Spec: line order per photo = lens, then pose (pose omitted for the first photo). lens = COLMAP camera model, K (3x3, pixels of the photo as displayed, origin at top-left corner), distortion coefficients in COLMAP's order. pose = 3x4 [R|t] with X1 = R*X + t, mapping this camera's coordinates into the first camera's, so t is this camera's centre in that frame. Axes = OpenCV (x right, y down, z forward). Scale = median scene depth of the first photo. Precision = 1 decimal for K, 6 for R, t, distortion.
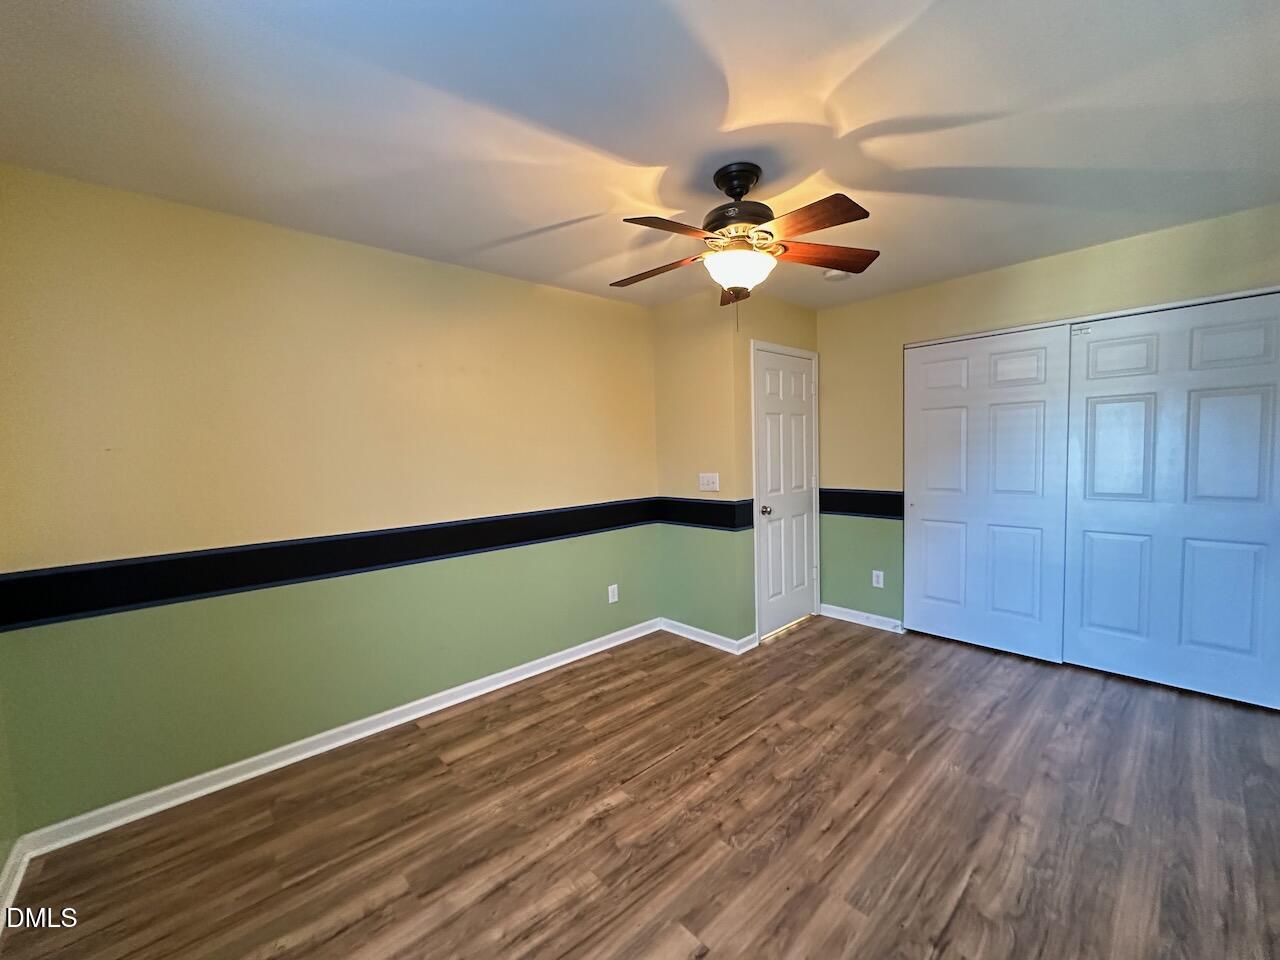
lens RADIAL K [[511.8, 0, 639.5], [0, 511.8, 482.5], [0, 0, 1]] dist [-0.000594, -0.000196]
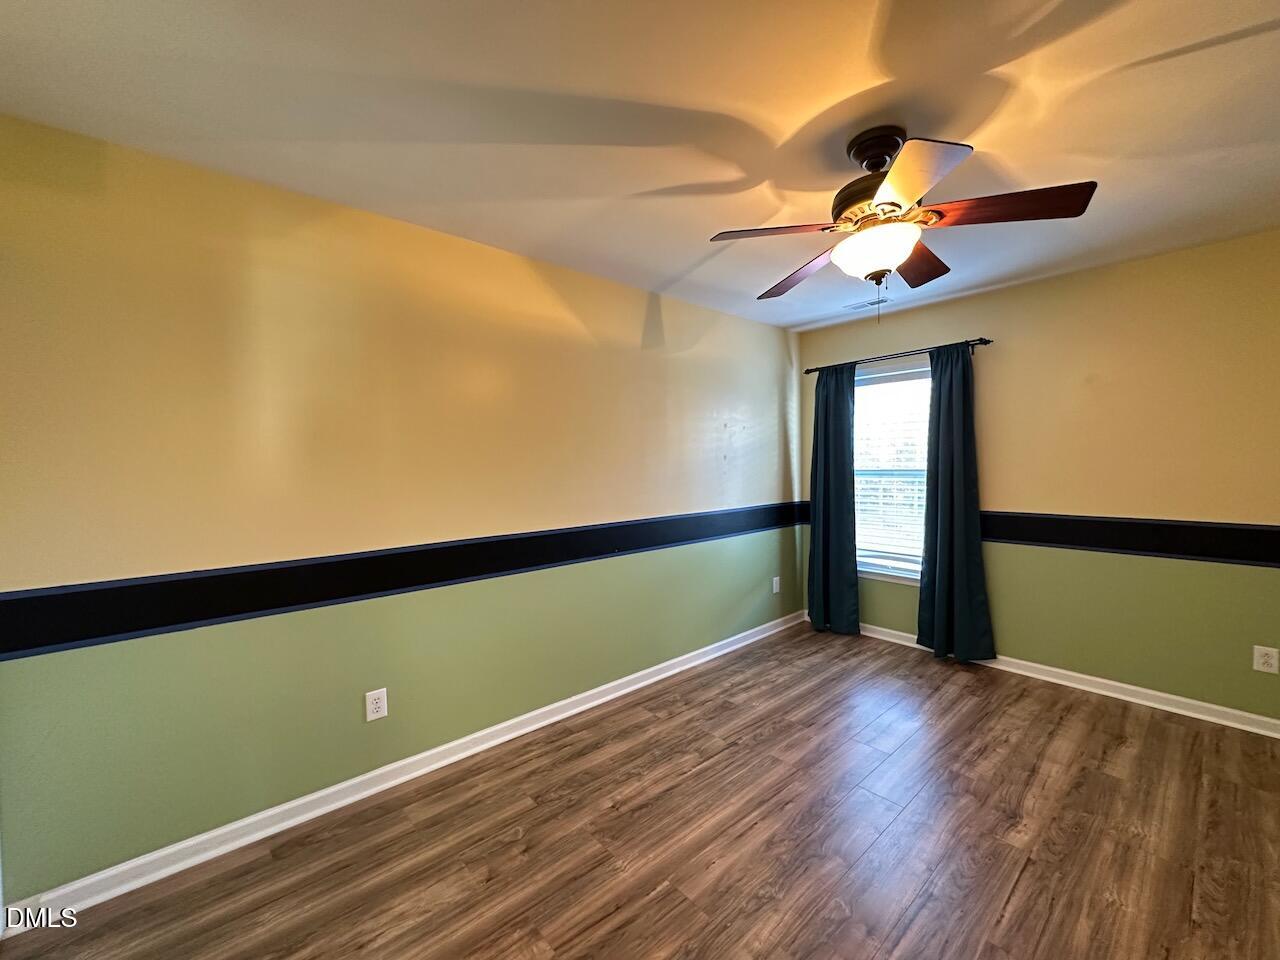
lens RADIAL K [[511.8, 0, 639.5], [0, 511.8, 482.5], [0, 0, 1]] dist [-0.000594, -0.000196]
pose [[-0.998602, 0.046503, 0.025149, 0.593598], [0.048903, 0.993251, 0.105173, -0.143163], [-0.020088, 0.106256, -0.994136, 1.926388]]
